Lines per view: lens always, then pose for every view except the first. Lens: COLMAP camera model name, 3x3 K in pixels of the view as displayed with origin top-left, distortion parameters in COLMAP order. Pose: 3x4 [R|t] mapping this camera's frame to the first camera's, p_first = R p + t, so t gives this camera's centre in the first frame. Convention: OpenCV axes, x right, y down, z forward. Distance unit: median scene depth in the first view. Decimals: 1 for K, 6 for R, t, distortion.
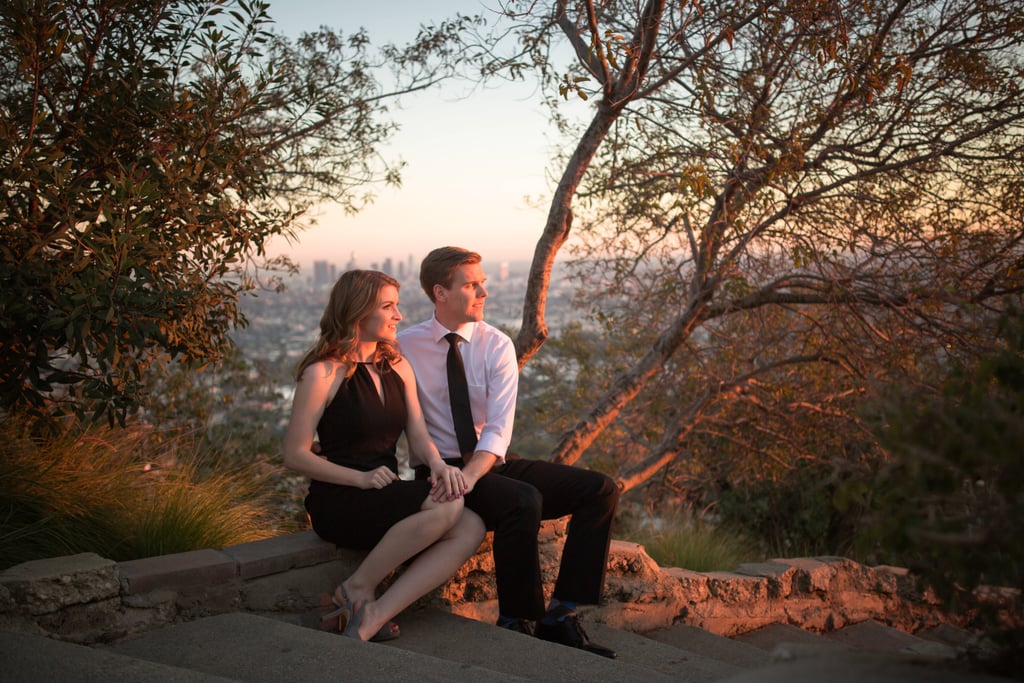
lens RADIAL K [[921.6, 0, 512.0], [0, 921.6, 341.5], [0, 0, 1]] dist [0.037440, 0.003732]
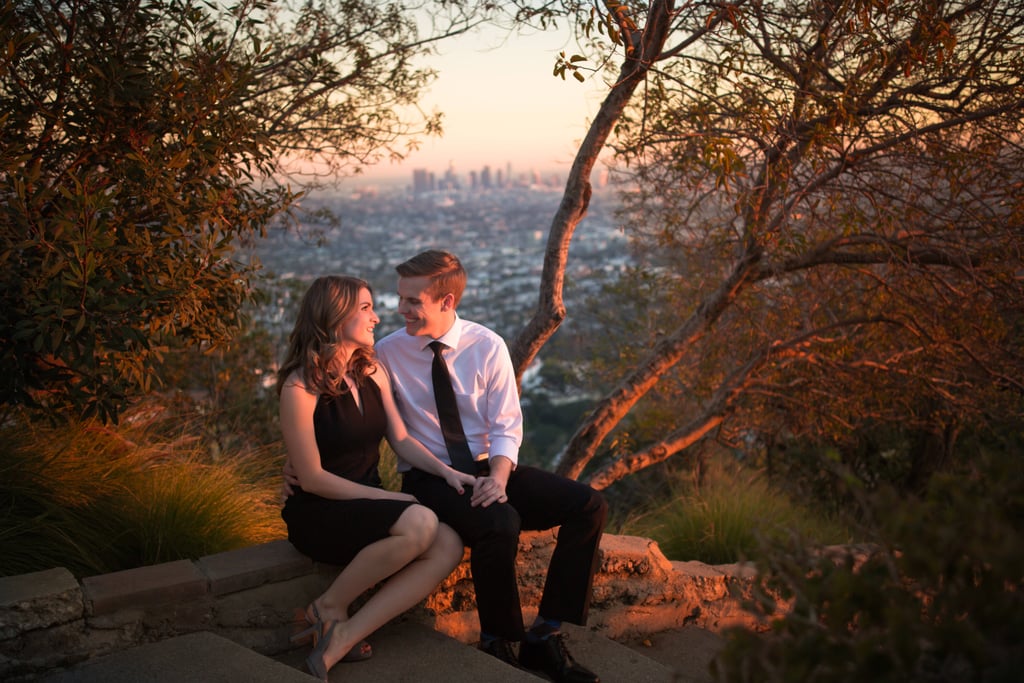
lens RADIAL K [[921.6, 0, 512.0], [0, 921.6, 341.5], [0, 0, 1]] dist [0.037440, 0.003732]
pose [[0.994928, 0.010039, -0.100087, 0.085484], [-0.000561, 0.995546, 0.094280, -0.074866], [0.100588, -0.093746, 0.990502, 0.053621]]
